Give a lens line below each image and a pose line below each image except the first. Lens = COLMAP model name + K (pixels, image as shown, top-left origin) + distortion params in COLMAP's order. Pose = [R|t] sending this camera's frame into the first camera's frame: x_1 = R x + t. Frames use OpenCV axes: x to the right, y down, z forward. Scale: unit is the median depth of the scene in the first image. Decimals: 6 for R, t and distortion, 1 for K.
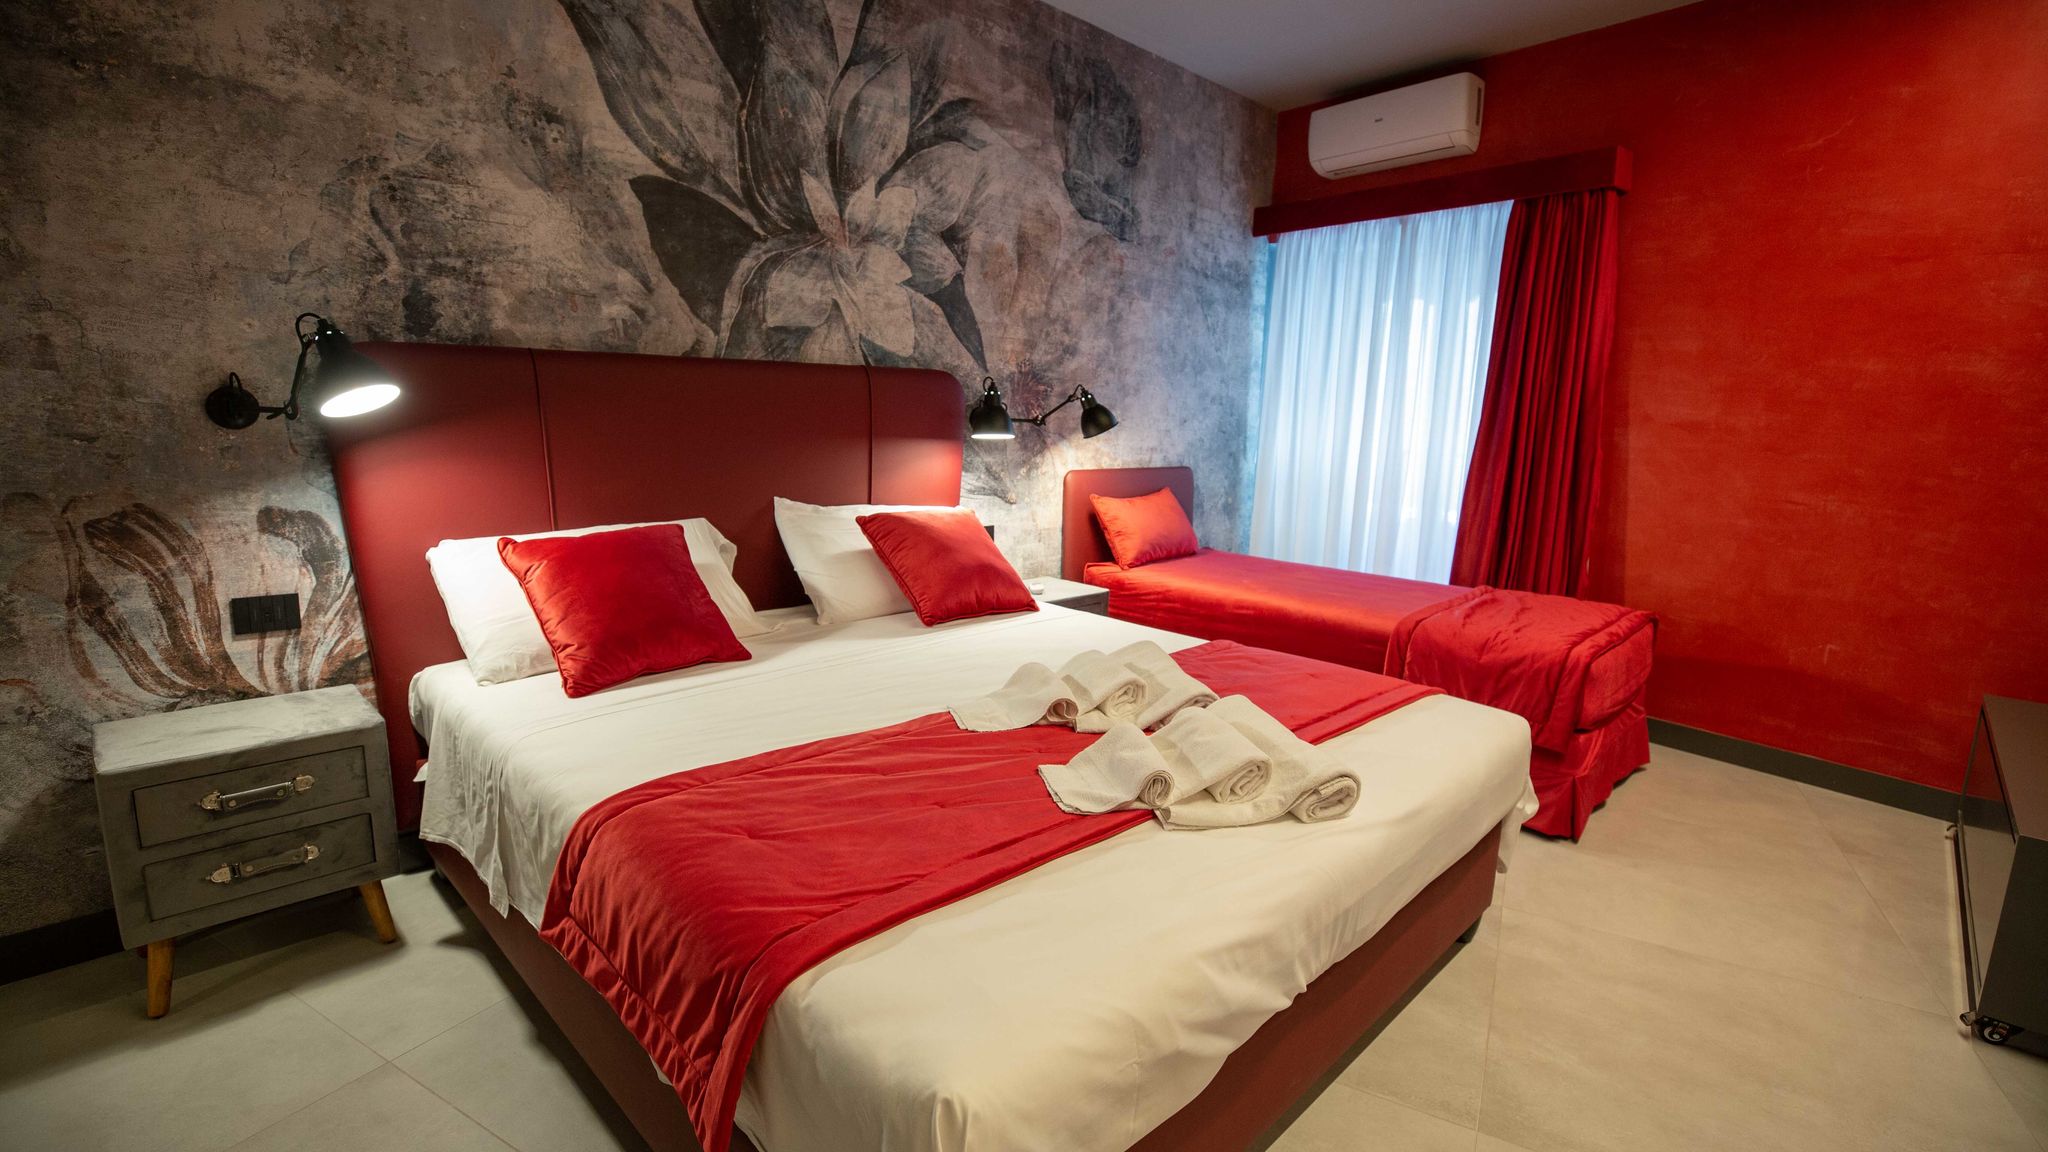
lens RADIAL K [[936.6, 0, 1022.9], [0, 936.6, 575.0], [0, 0, 1]] dist [-0.041394, 0.011825]
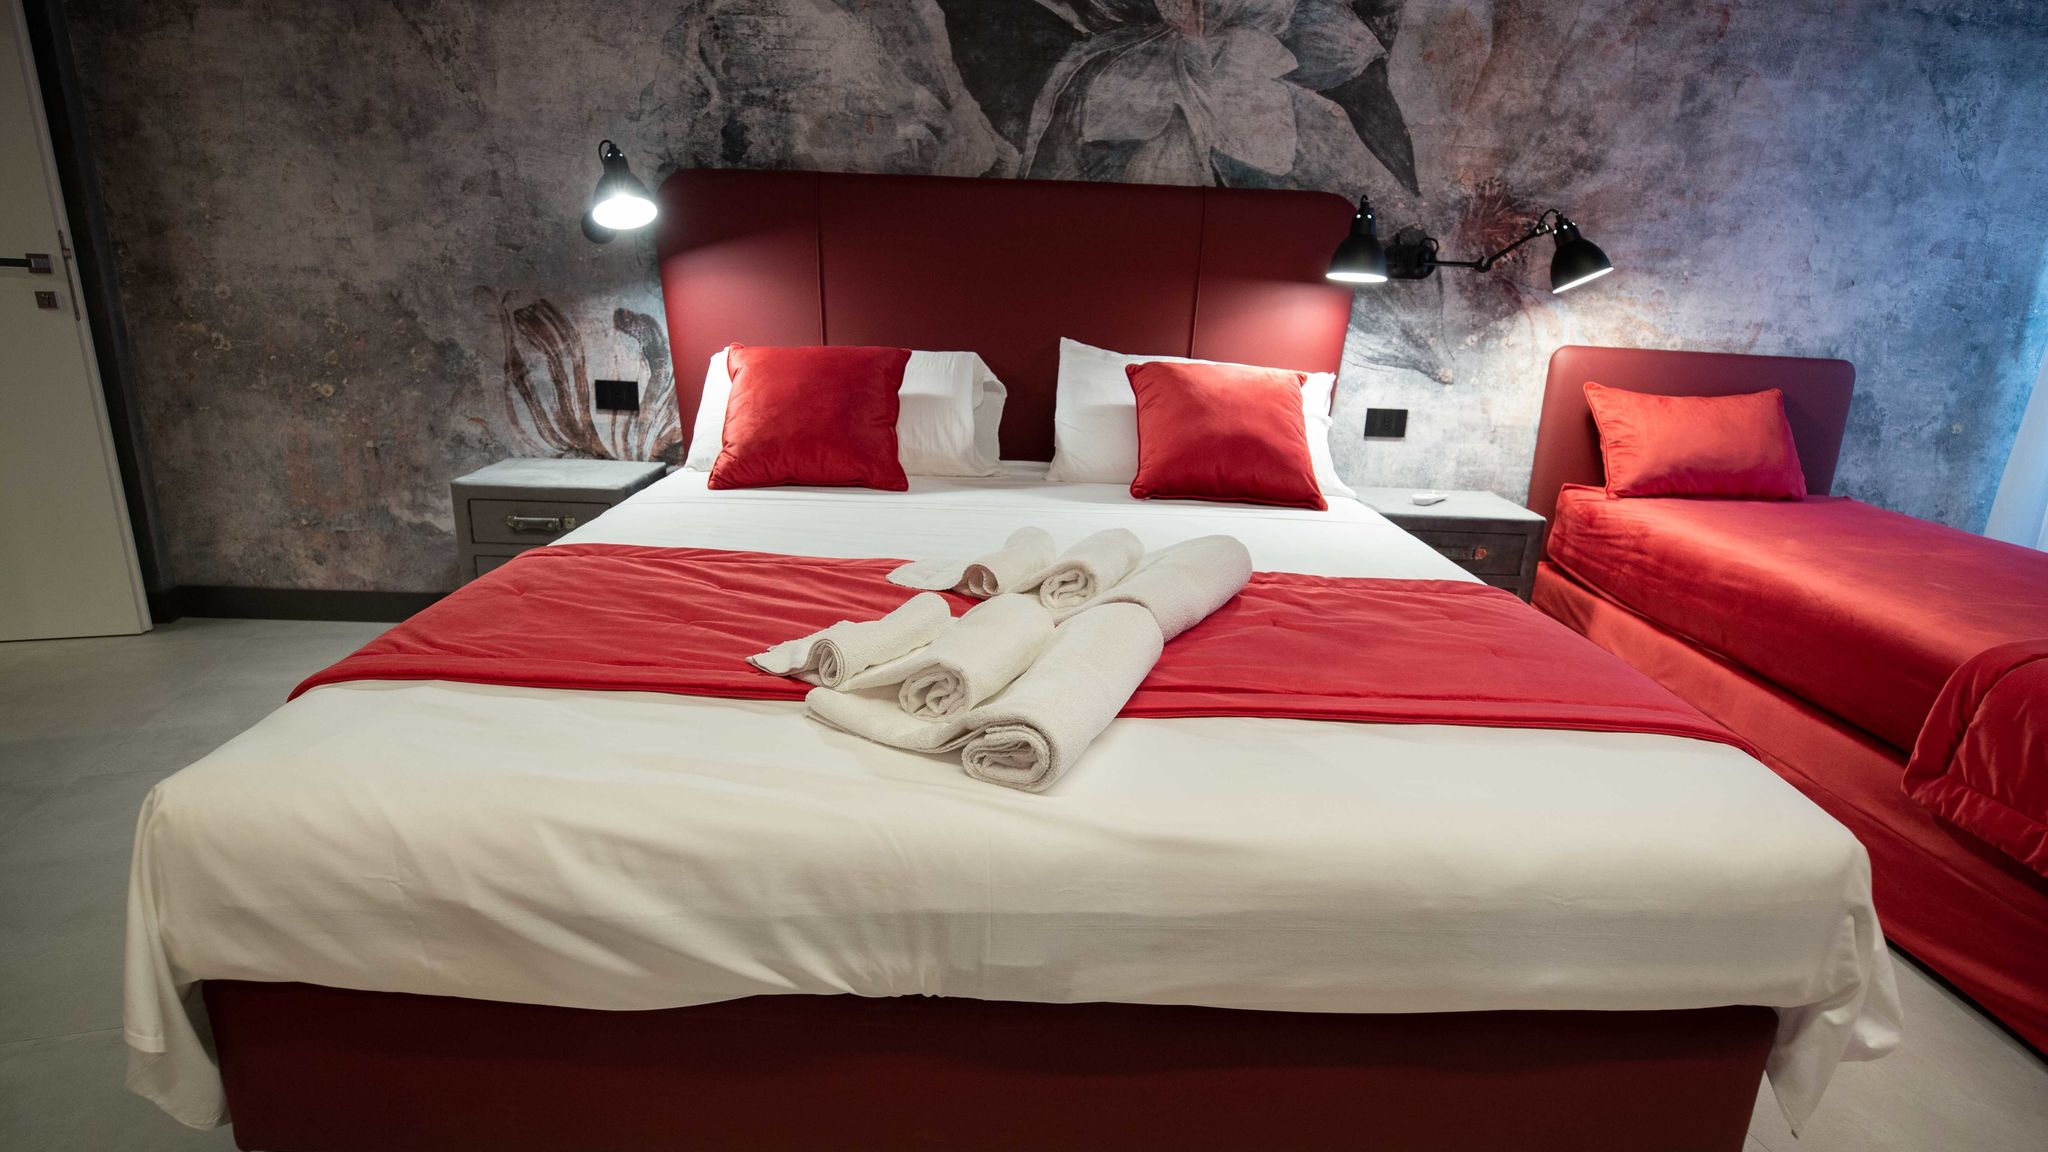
lens RADIAL K [[1023.7, 0, 1024.4], [0, 1023.7, 573.9], [0, 0, 1]] dist [-0.038260, 0.012871]
pose [[0.717470, 0.193004, -0.669317, 0.505185], [-0.141292, 0.981198, 0.131481, 0.018398], [0.682109, 0.000235, 0.731250, 0.325741]]
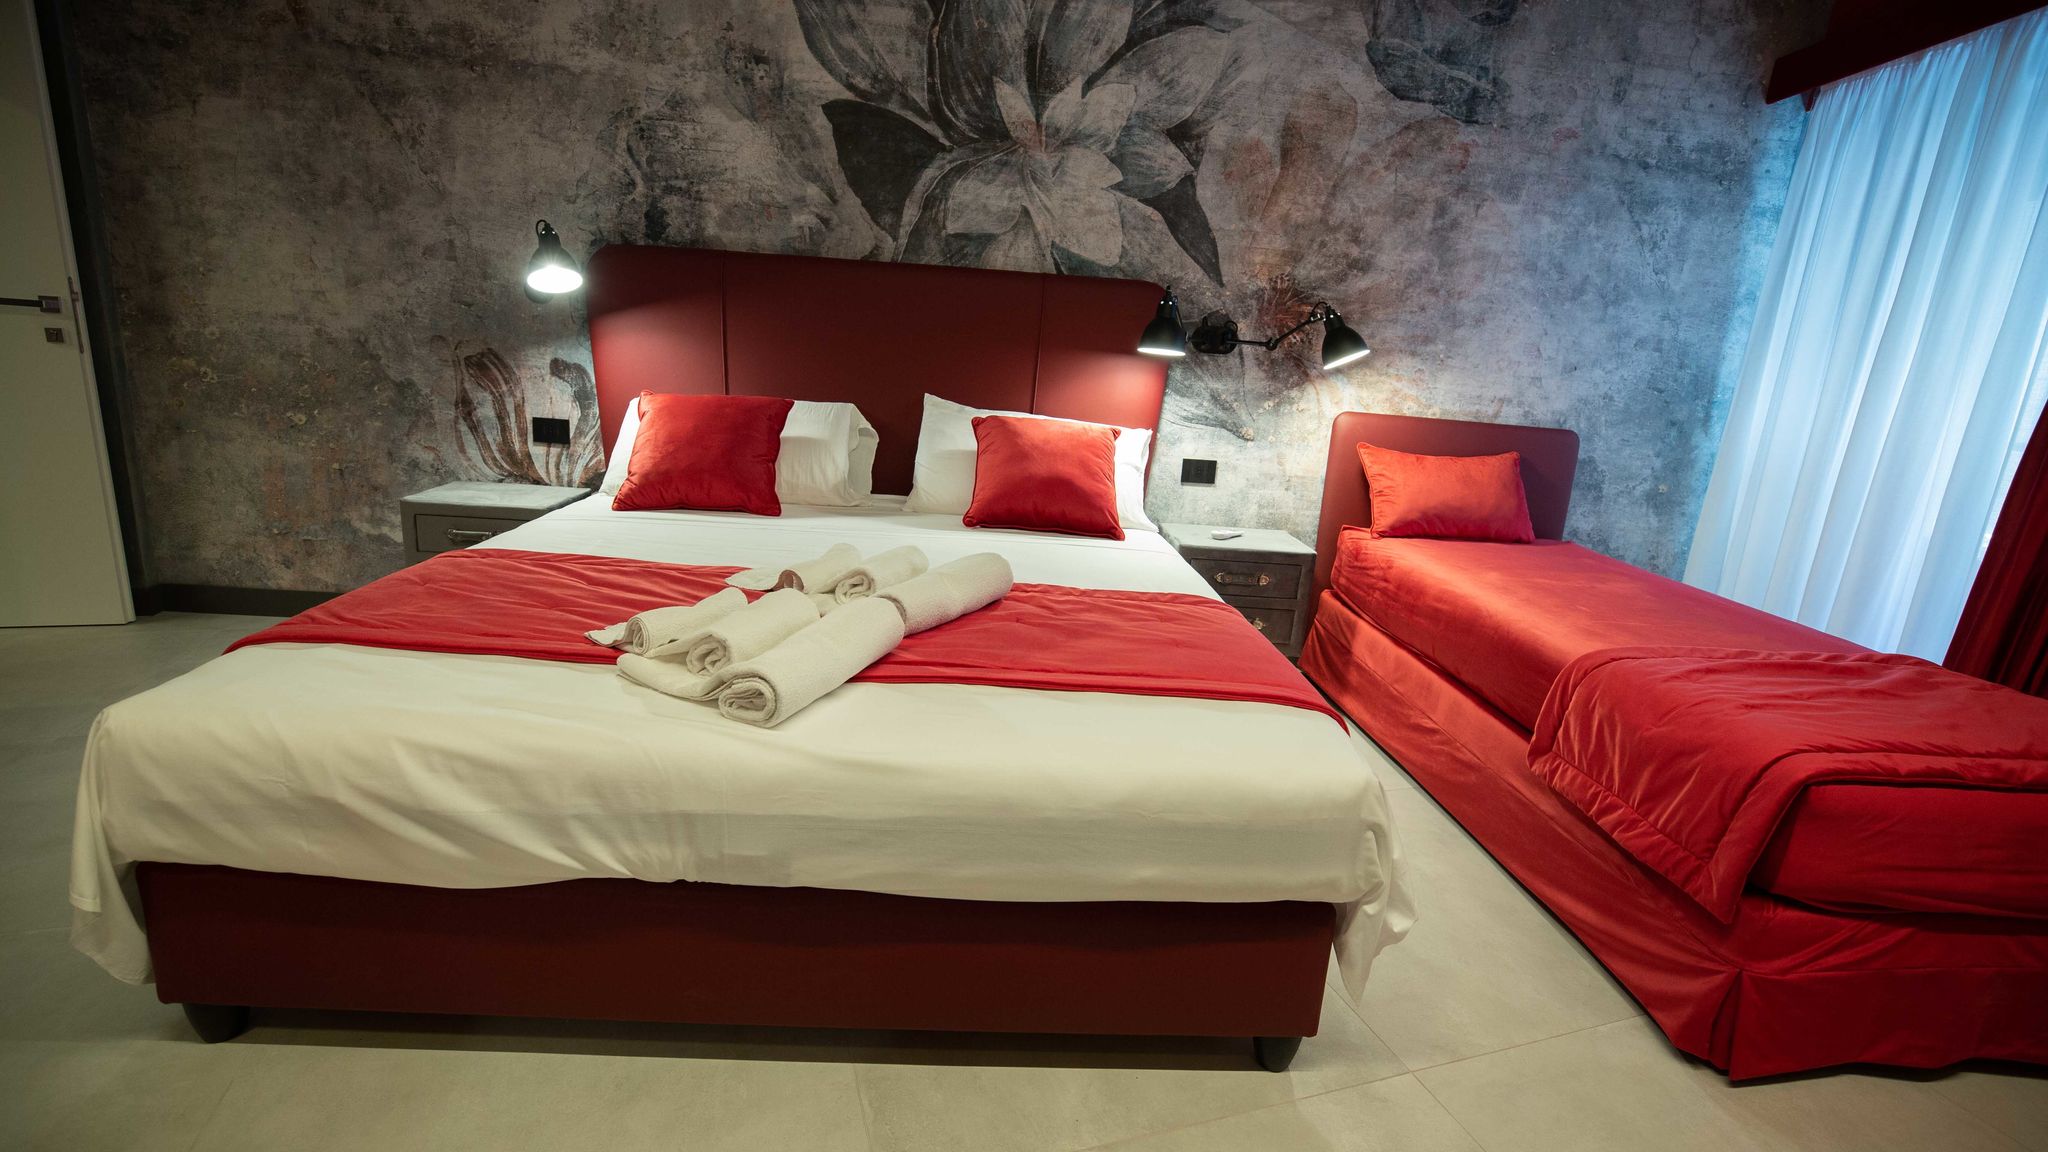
lens RADIAL K [[936.6, 0, 1023.9], [0, 936.6, 574.3], [0, 0, 1]] dist [-0.041394, 0.011825]
pose [[0.742776, 0.187425, -0.642772, 0.682932], [-0.168050, 0.981477, 0.091991, 0.003352], [0.648107, 0.039690, 0.760514, 0.328028]]
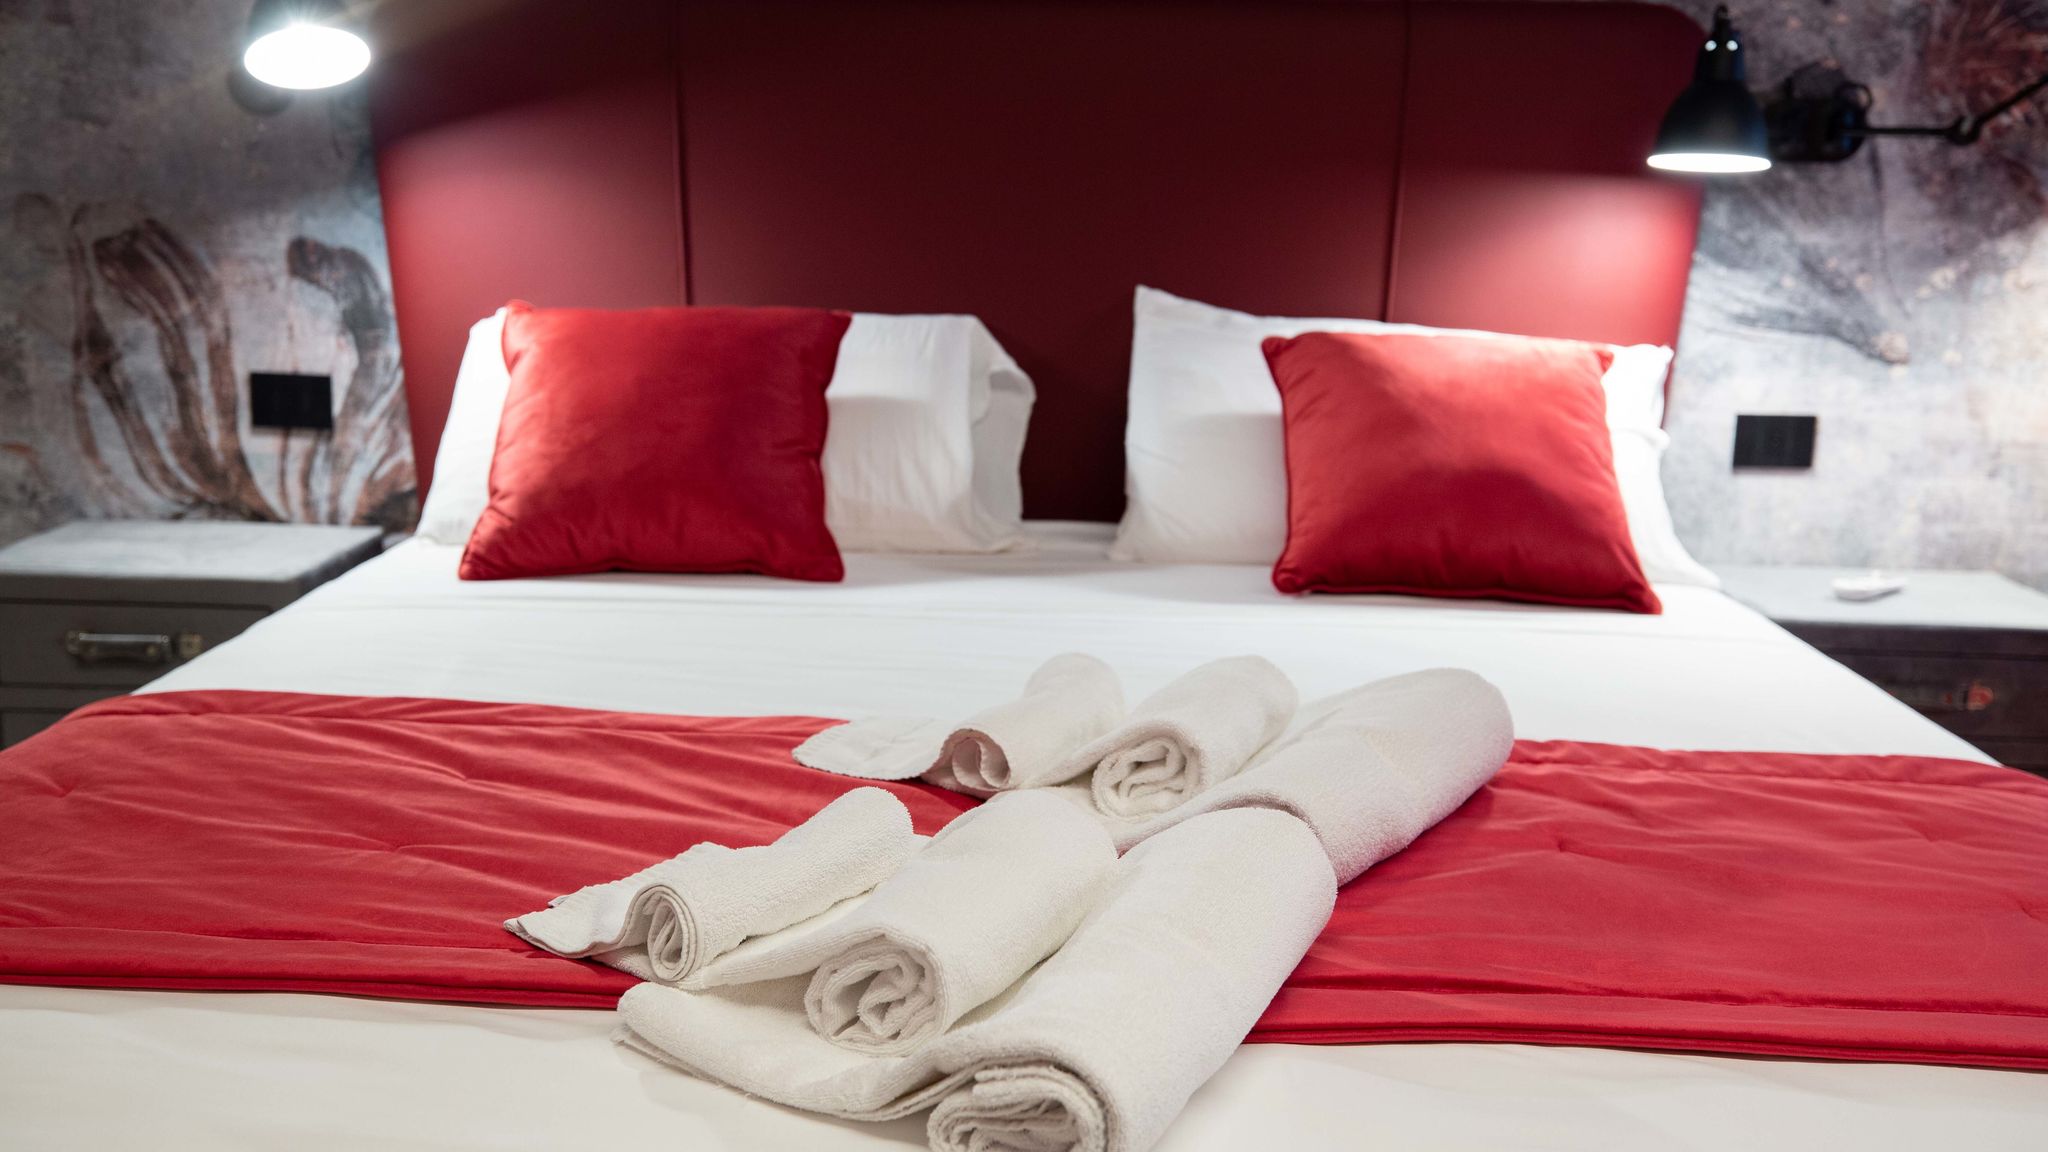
lens RADIAL K [[1935.4, 0, 1026.0], [0, 1935.4, 568.9], [0, 0, 1]] dist [0.047487, 0.000000]
pose [[0.699170, 0.132432, -0.702584, 0.494257], [-0.133529, 0.989592, 0.053650, 0.014594], [0.702376, 0.056305, 0.709576, 0.345840]]
